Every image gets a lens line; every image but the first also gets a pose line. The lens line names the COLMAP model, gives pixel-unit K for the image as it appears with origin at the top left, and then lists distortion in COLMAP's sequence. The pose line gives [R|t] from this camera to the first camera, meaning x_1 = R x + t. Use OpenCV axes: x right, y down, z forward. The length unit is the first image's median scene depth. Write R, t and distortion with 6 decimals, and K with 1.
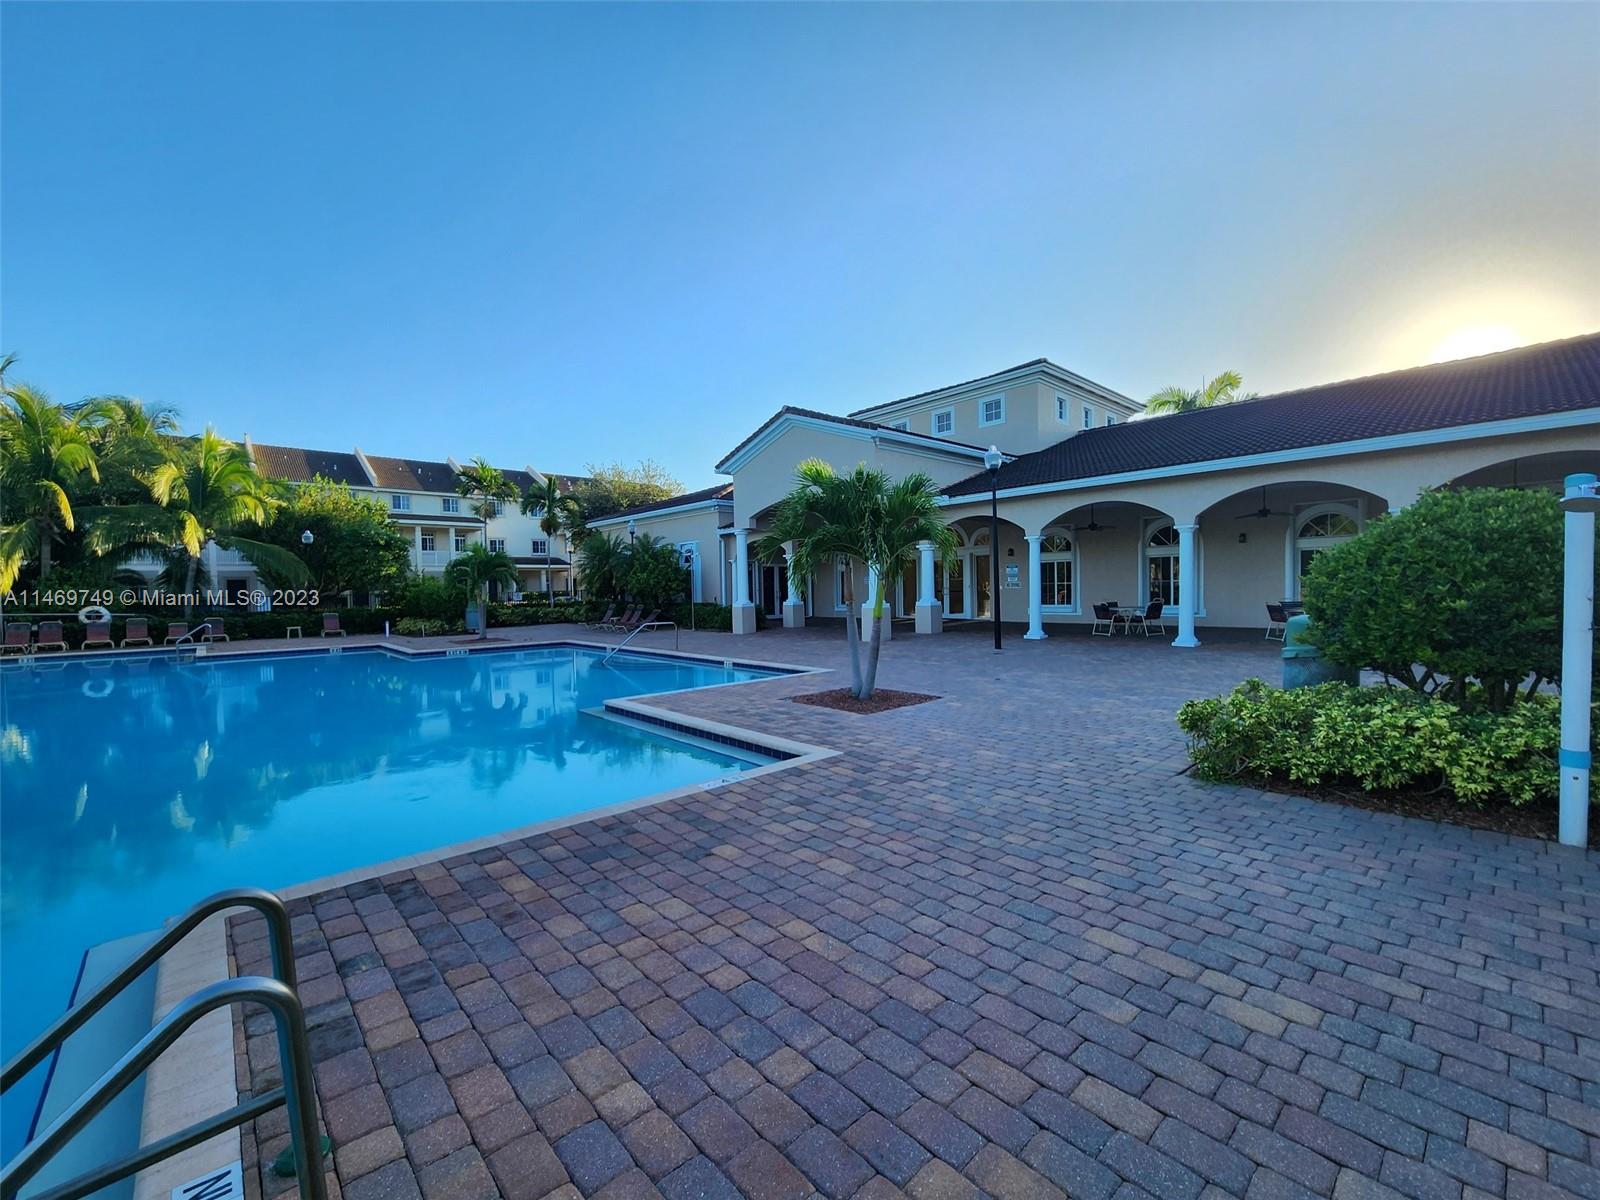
lens RADIAL K [[657.0, 0, 799.1], [0, 657.0, 603.1], [0, 0, 1]] dist [-0.000097, -0.000104]
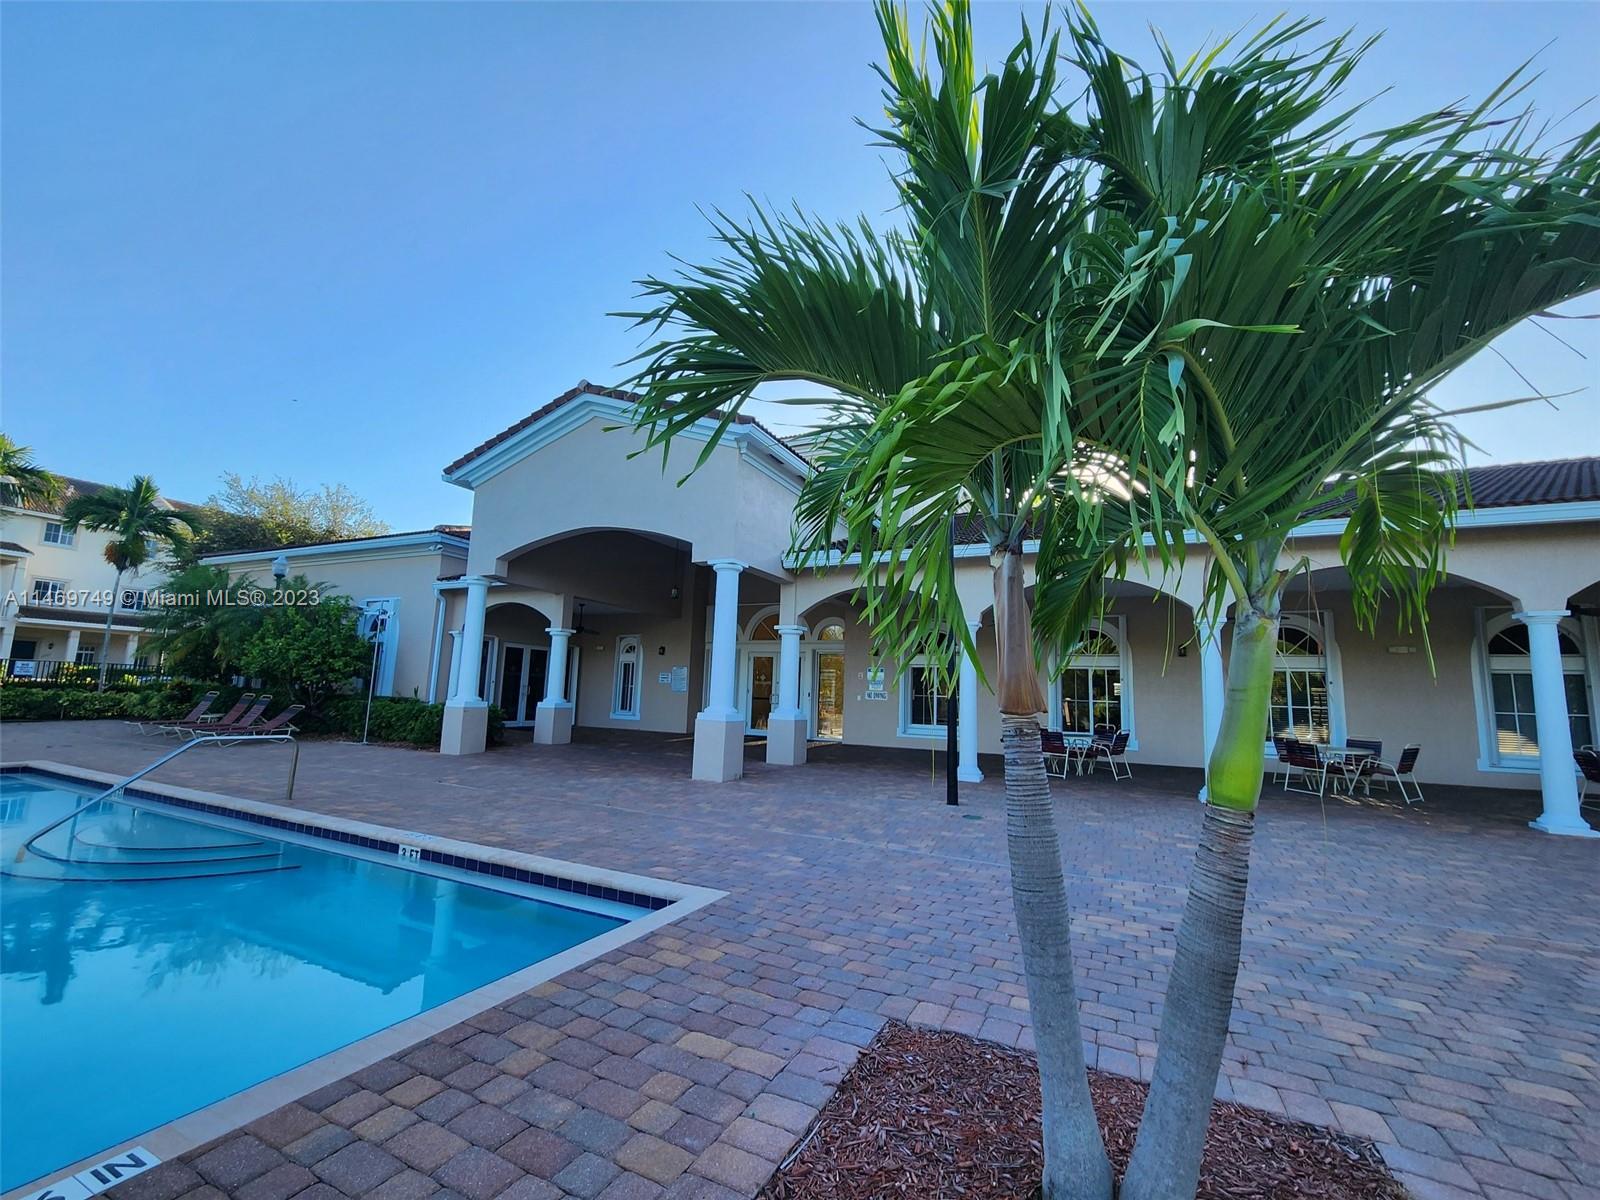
lens RADIAL K [[657.0, 0, 803.6], [0, 657.0, 610.5], [0, 0, 1]] dist [-0.000097, -0.000104]
pose [[0.924256, 0.103152, 0.367573, -0.027057], [-0.046442, 0.986035, -0.159934, 0.000283], [-0.378938, 0.130749, 0.916139, 0.293352]]
